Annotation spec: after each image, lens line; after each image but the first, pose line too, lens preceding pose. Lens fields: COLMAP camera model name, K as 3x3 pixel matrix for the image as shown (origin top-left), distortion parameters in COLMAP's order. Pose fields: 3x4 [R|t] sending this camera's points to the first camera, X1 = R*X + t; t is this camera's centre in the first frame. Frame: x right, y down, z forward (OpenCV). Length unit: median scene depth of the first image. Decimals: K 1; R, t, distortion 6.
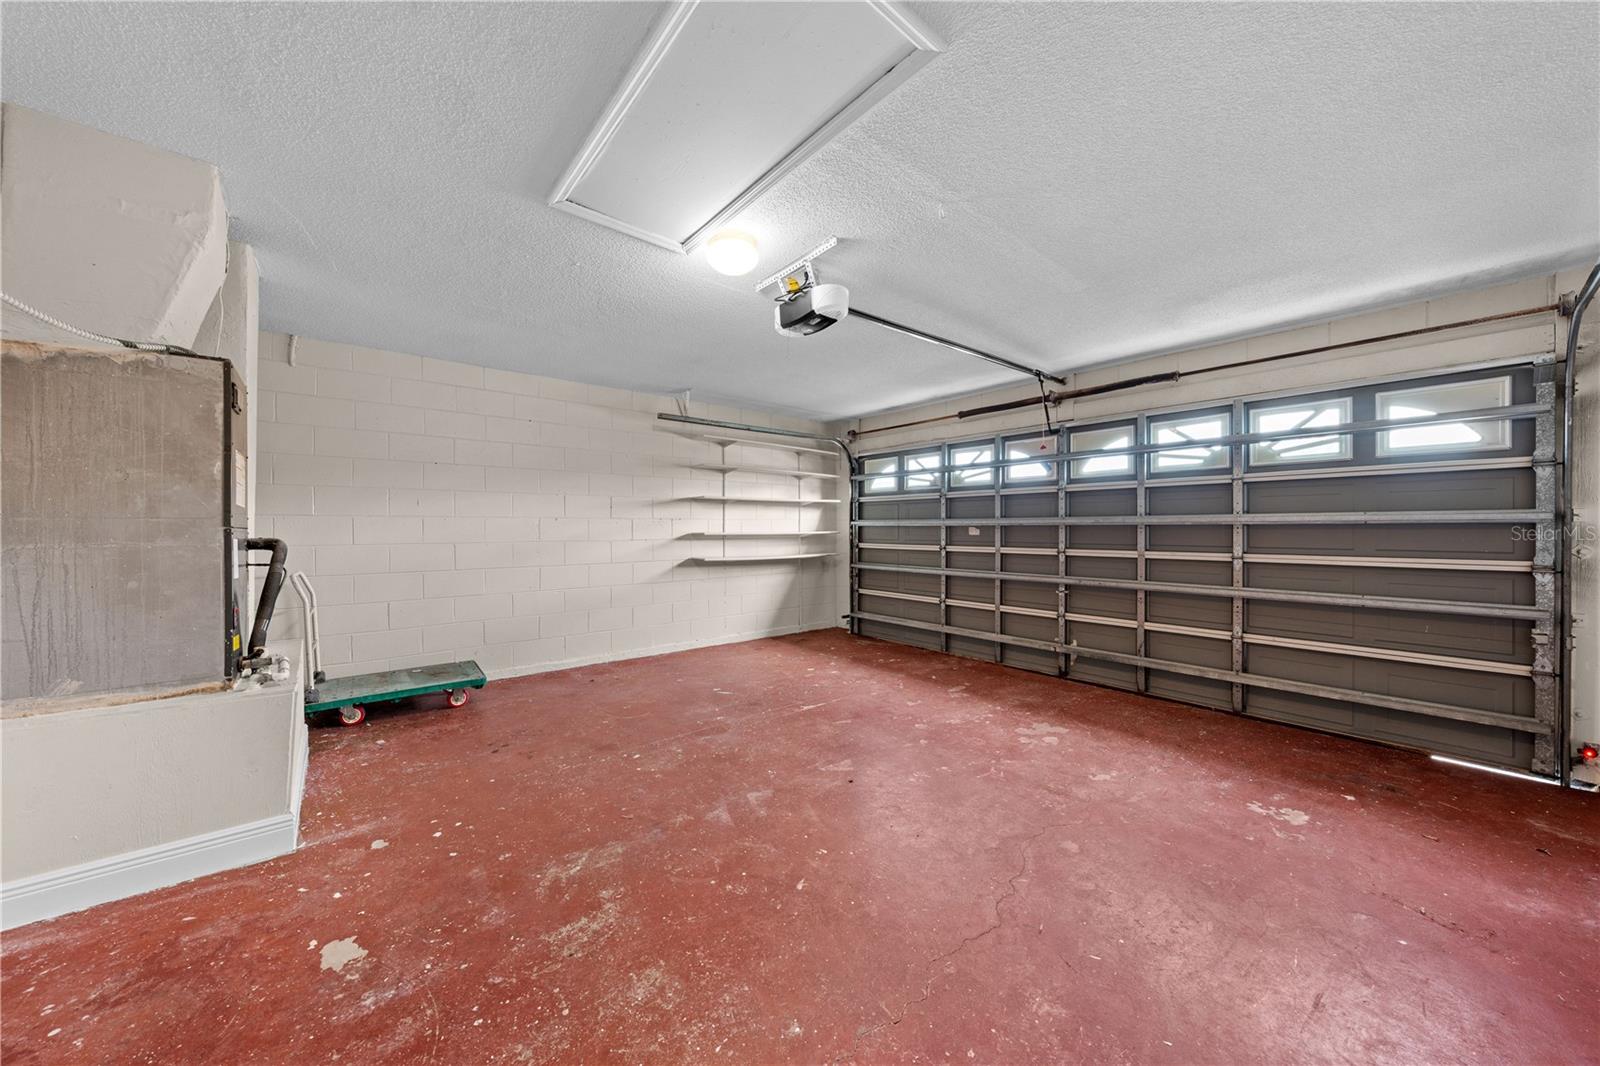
lens RADIAL K [[540.4, 0, 799.0], [0, 540.4, 530.9], [0, 0, 1]] dist [-0.003744, 0.000349]
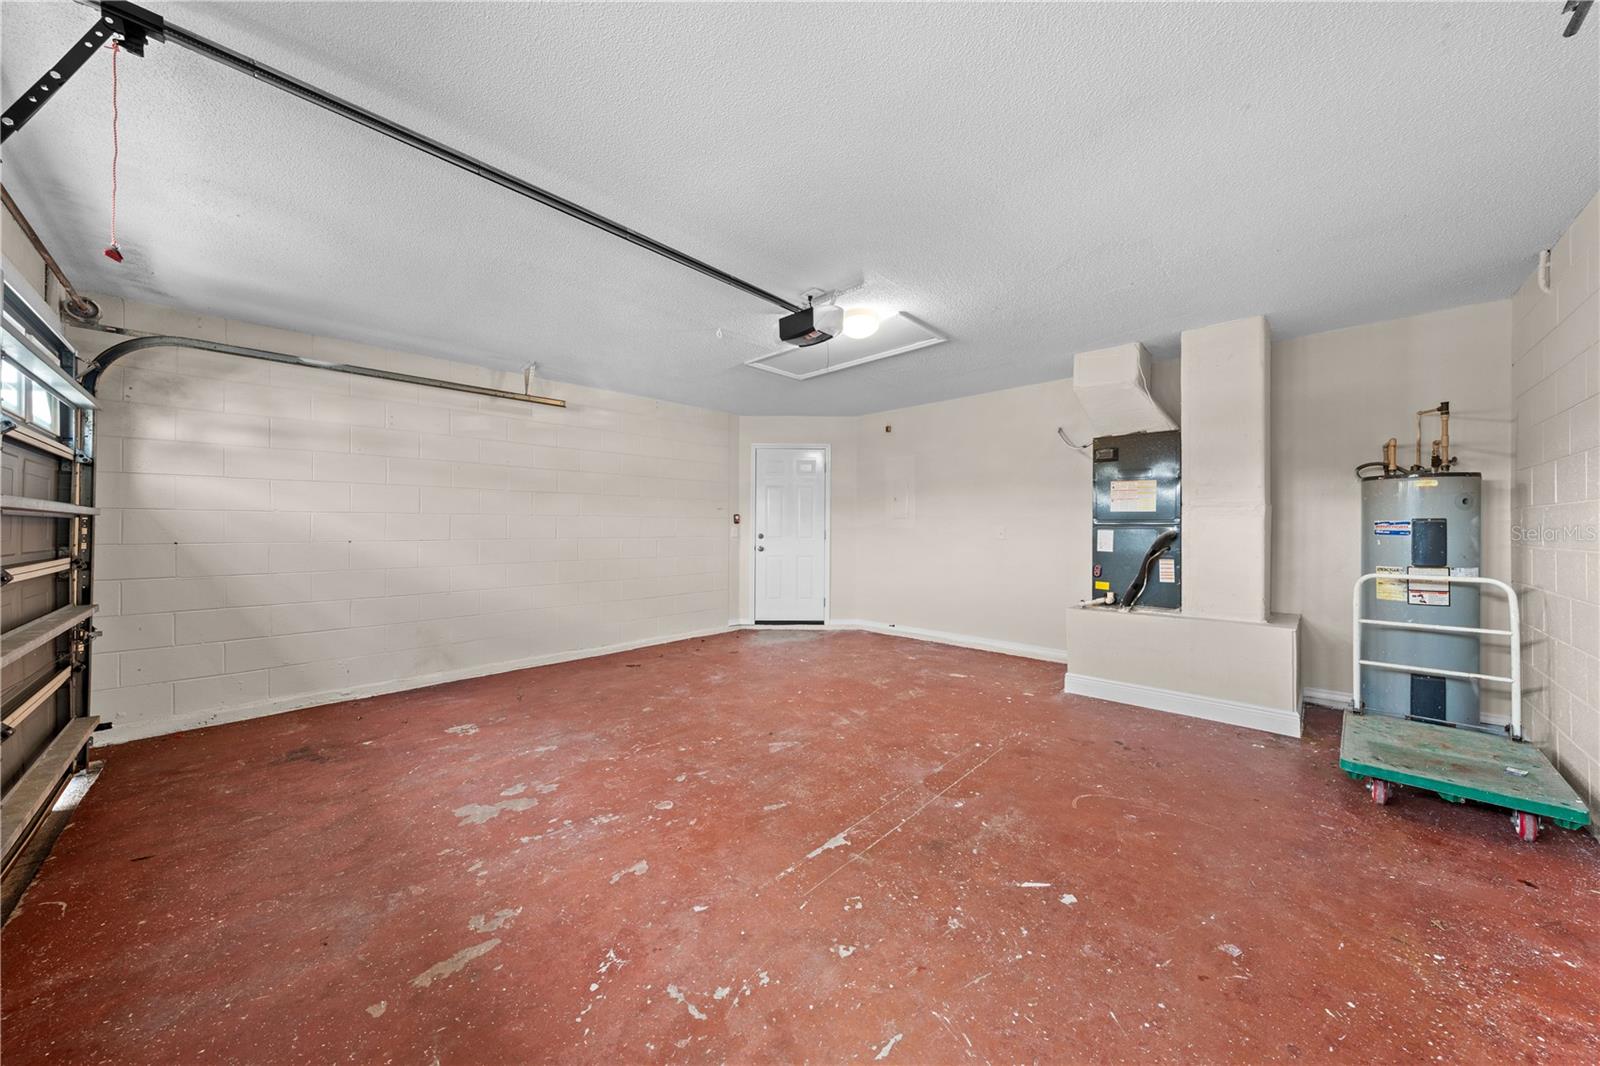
lens RADIAL K [[540.4, 0, 800.0], [0, 540.4, 527.0], [0, 0, 1]] dist [-0.003744, 0.000349]
pose [[-0.994249, 0.000118, -0.107093, 0.136212], [-0.000081, 0.999998, 0.001846, -0.000158], [0.107093, 0.001844, -0.994247, 1.847798]]
